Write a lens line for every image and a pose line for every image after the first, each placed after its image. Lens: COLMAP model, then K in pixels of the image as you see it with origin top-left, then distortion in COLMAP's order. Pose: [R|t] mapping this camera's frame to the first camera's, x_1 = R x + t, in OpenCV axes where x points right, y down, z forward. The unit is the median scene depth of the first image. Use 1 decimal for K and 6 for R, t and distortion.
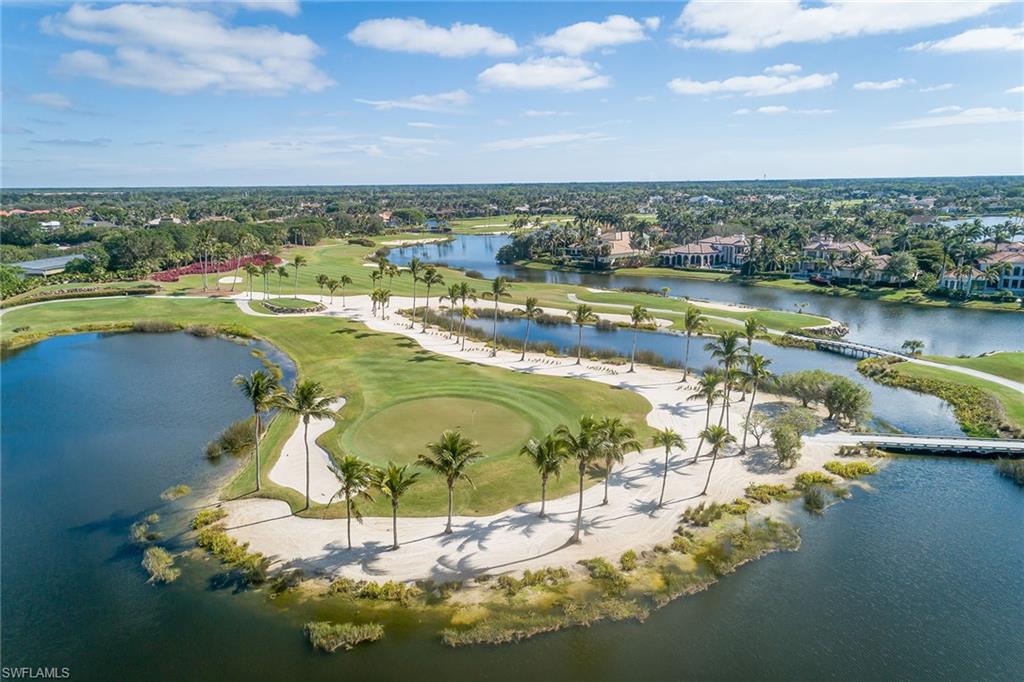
lens RADIAL K [[694.0, 0, 512.0], [0, 694.0, 341.0], [0, 0, 1]] dist [-0.003376, 0.000319]
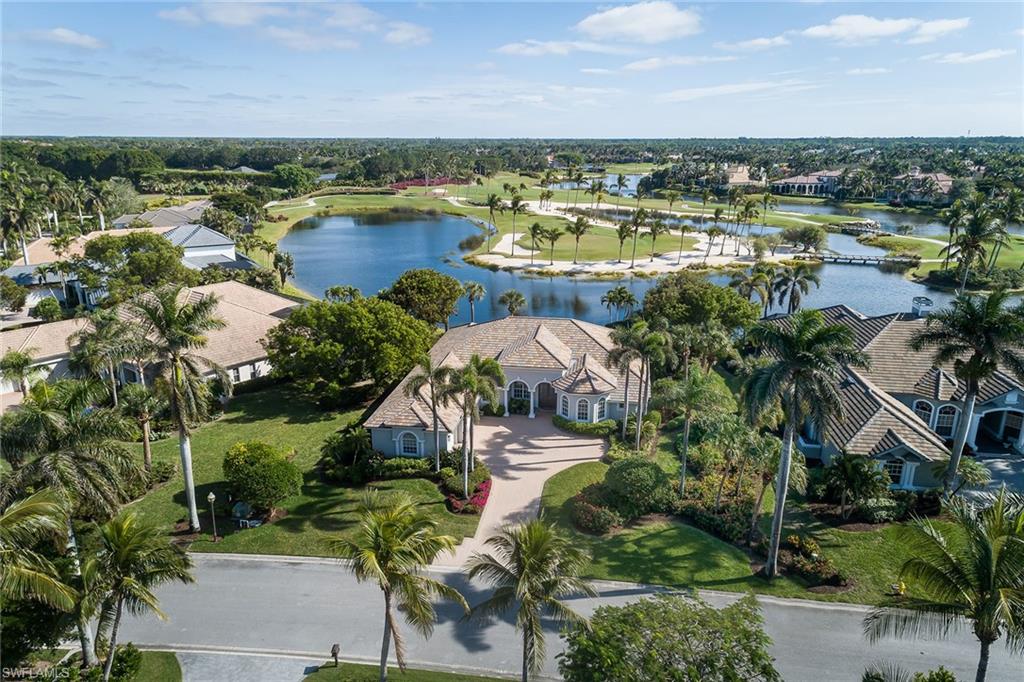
lens RADIAL K [[694.0, 0, 512.0], [0, 694.0, 341.0], [0, 0, 1]] dist [-0.003376, 0.000319]
pose [[0.974293, 0.070091, -0.214106, 0.050400], [-0.056877, 0.996112, 0.067274, 0.095013], [0.217988, -0.053367, 0.974491, -0.301903]]
